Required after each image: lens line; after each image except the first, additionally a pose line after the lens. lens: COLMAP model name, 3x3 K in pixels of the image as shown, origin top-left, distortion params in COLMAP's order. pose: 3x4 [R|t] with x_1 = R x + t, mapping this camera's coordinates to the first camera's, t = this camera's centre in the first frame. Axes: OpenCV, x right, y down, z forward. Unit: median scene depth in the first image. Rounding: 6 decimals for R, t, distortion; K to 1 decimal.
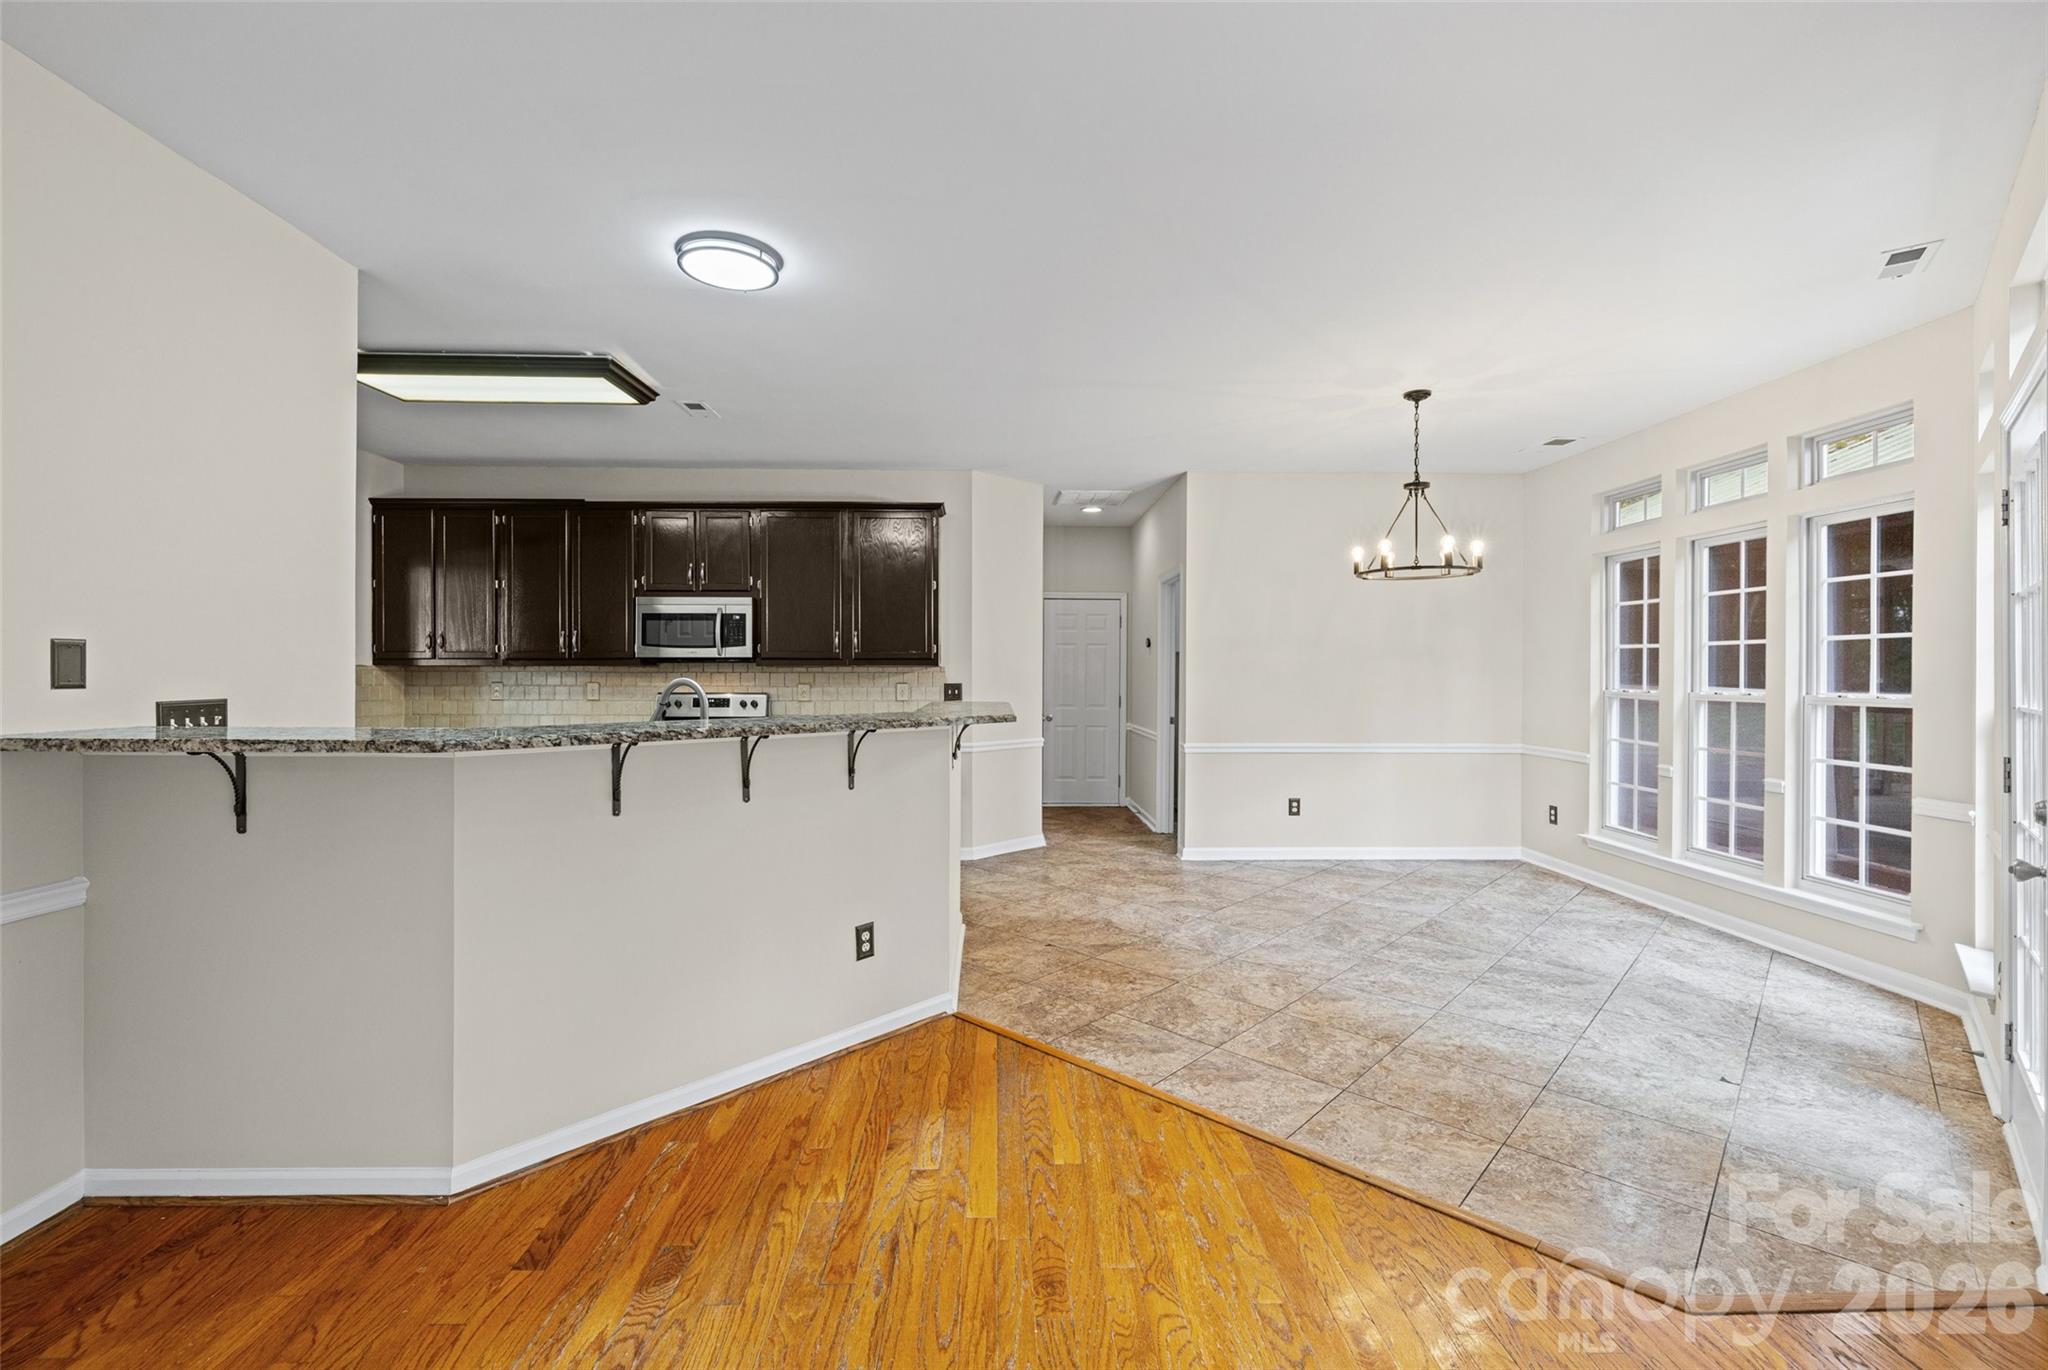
lens RADIAL K [[878.3, 0, 1006.7], [0, 878.3, 672.4], [0, 0, 1]] dist [0.000005, 0.000764]
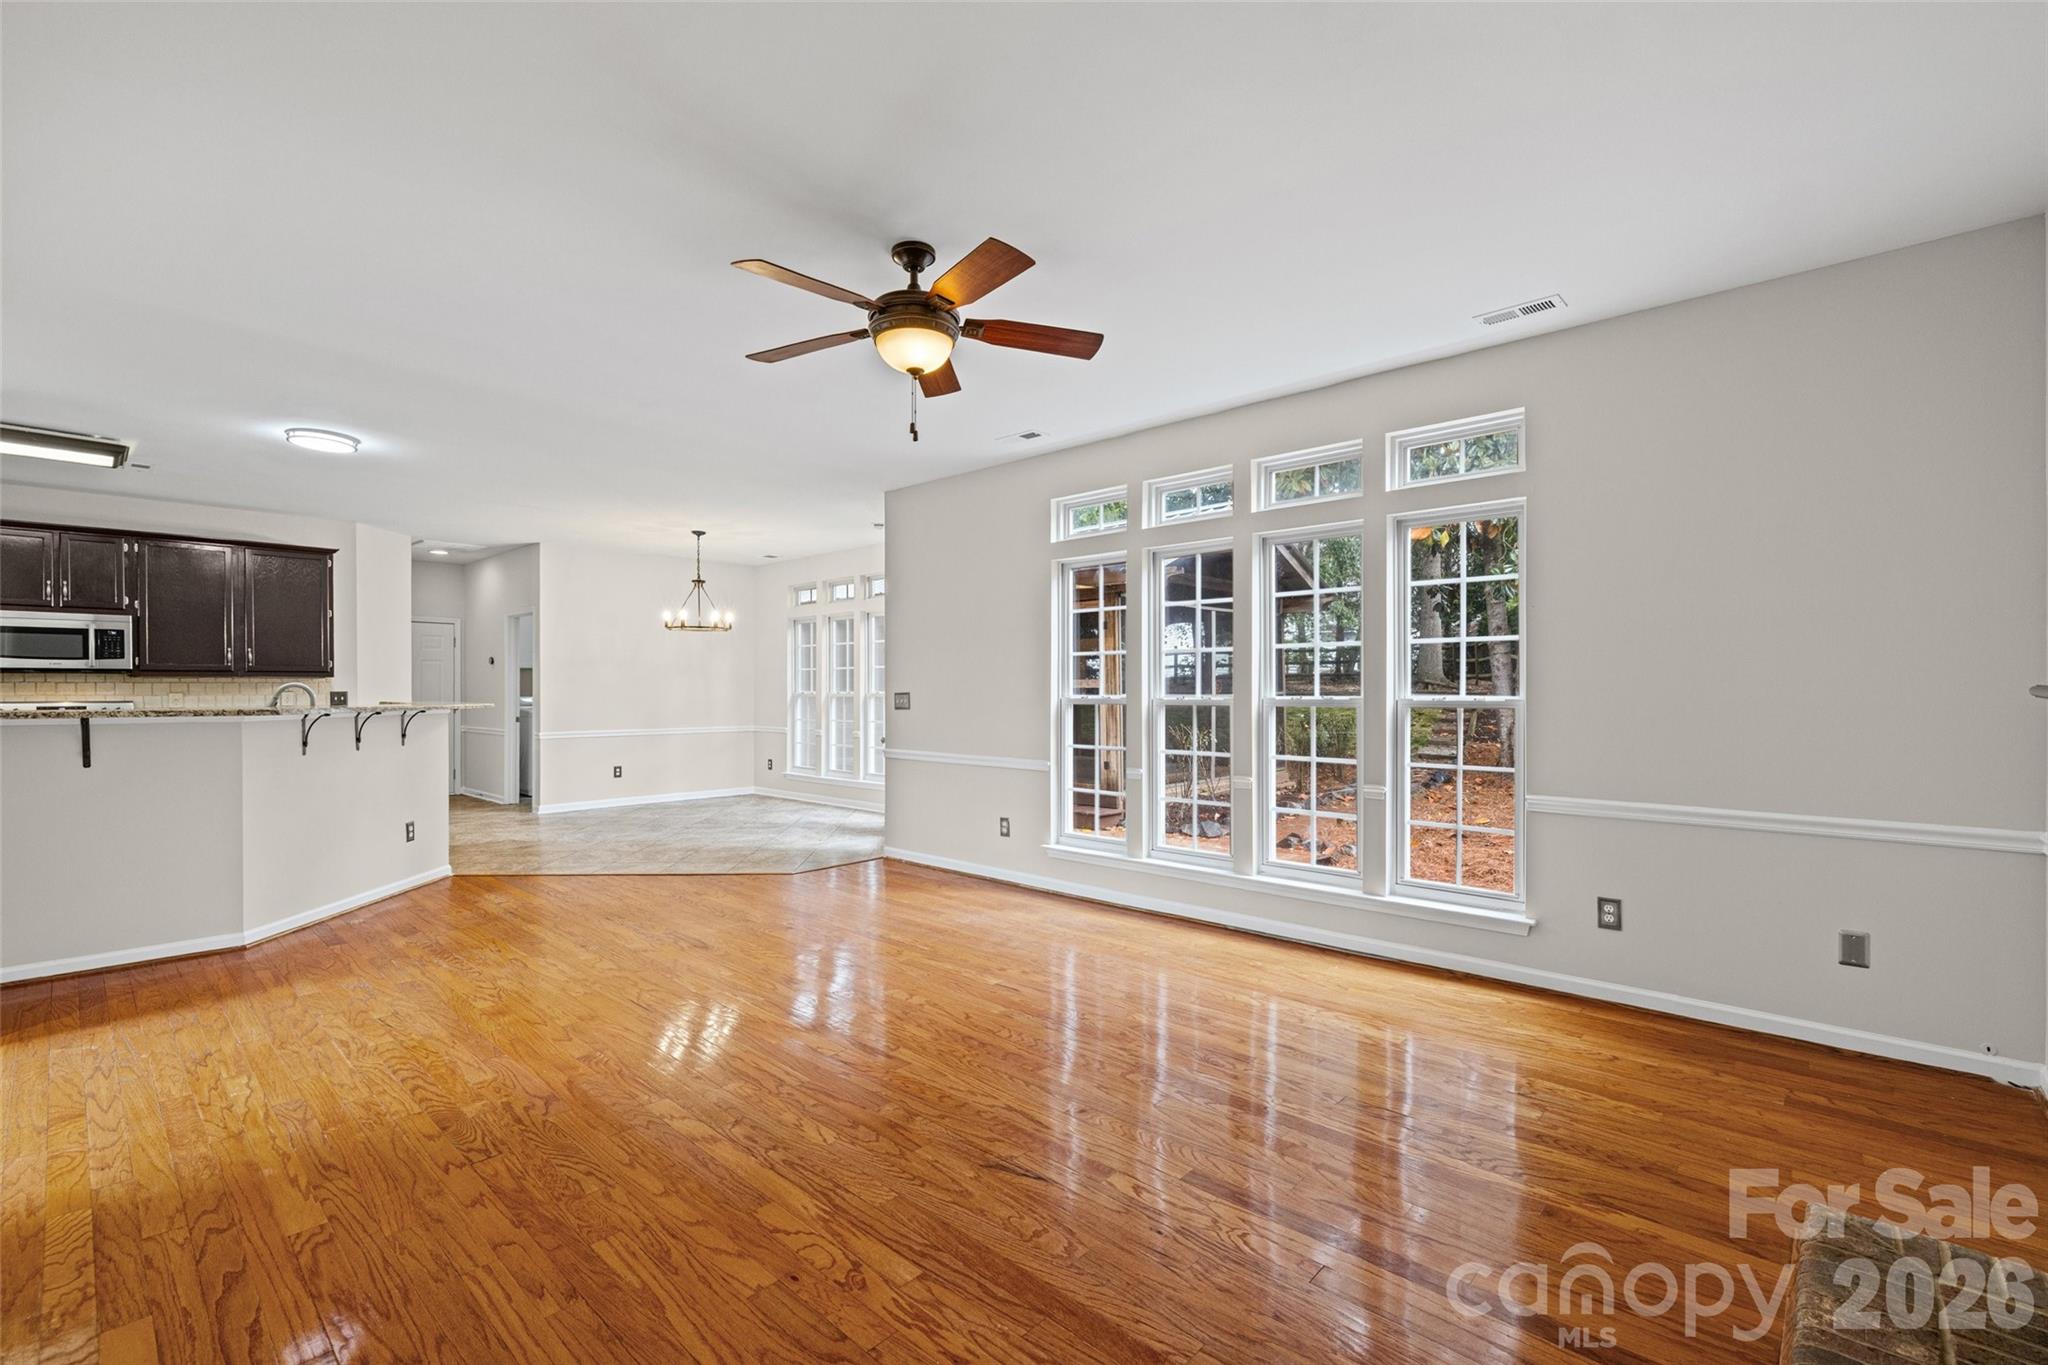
lens RADIAL K [[878.3, 0, 1029.3], [0, 878.3, 698.4], [0, 0, 1]] dist [0.000005, 0.000764]
pose [[0.680759, -0.012022, 0.732408, -0.336614], [0.002696, 0.999900, 0.013907, 0.008627], [-0.732502, -0.007493, 0.680724, -0.623796]]
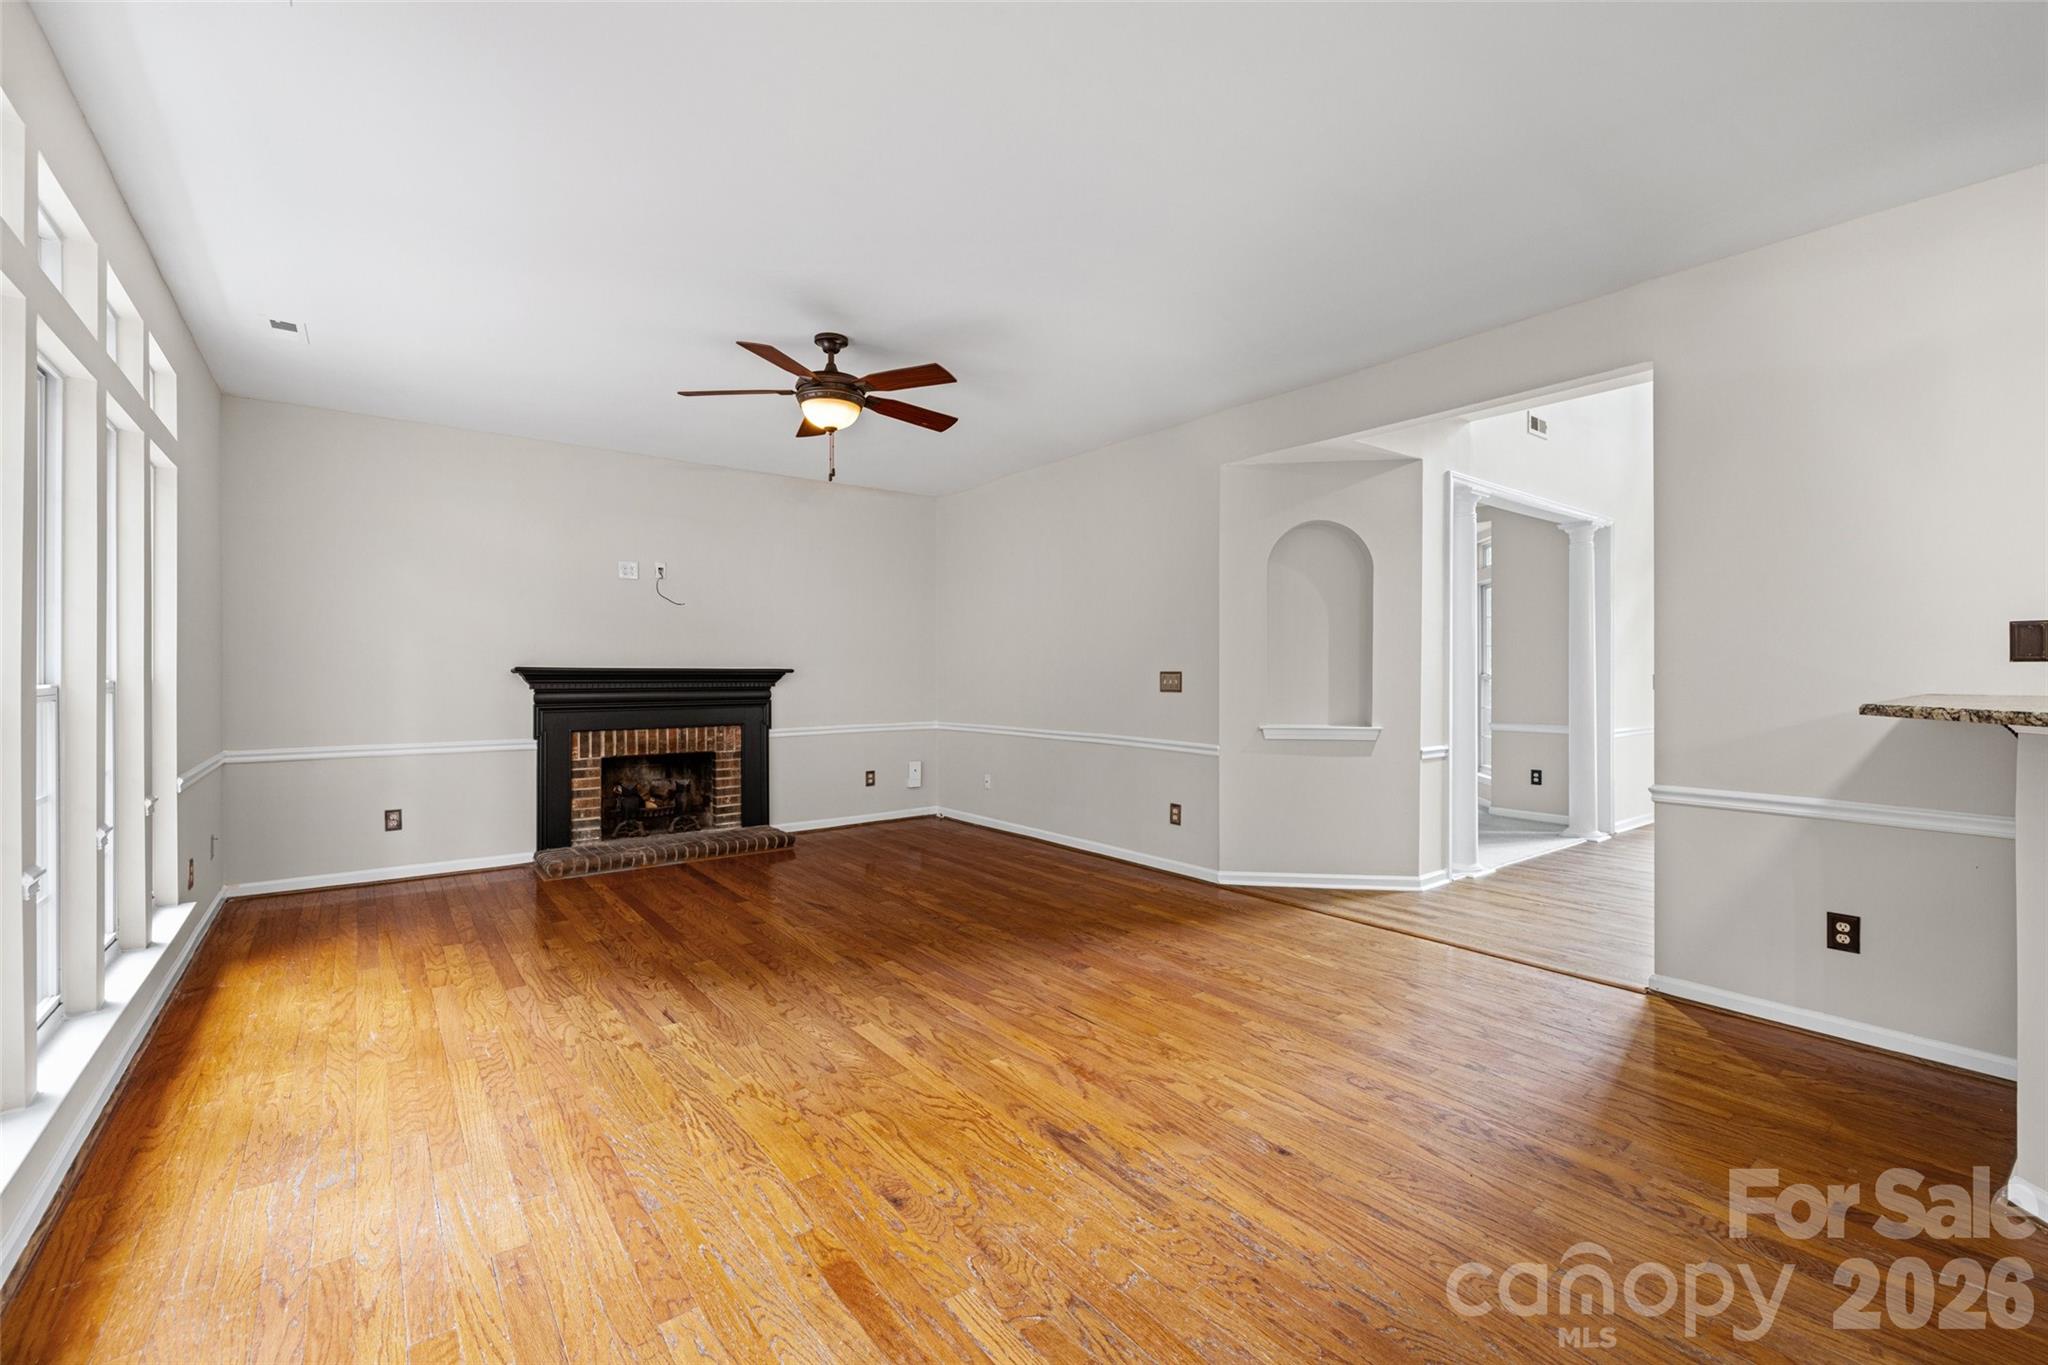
lens RADIAL K [[878.3, 0, 1005.2], [0, 878.3, 679.2], [0, 0, 1]] dist [0.000005, 0.000764]
pose [[-0.815904, 0.000927, -0.578187, 0.297845], [-0.004932, 0.999951, 0.008564, 0.015611], [0.578167, 0.009839, -0.815859, 0.440050]]
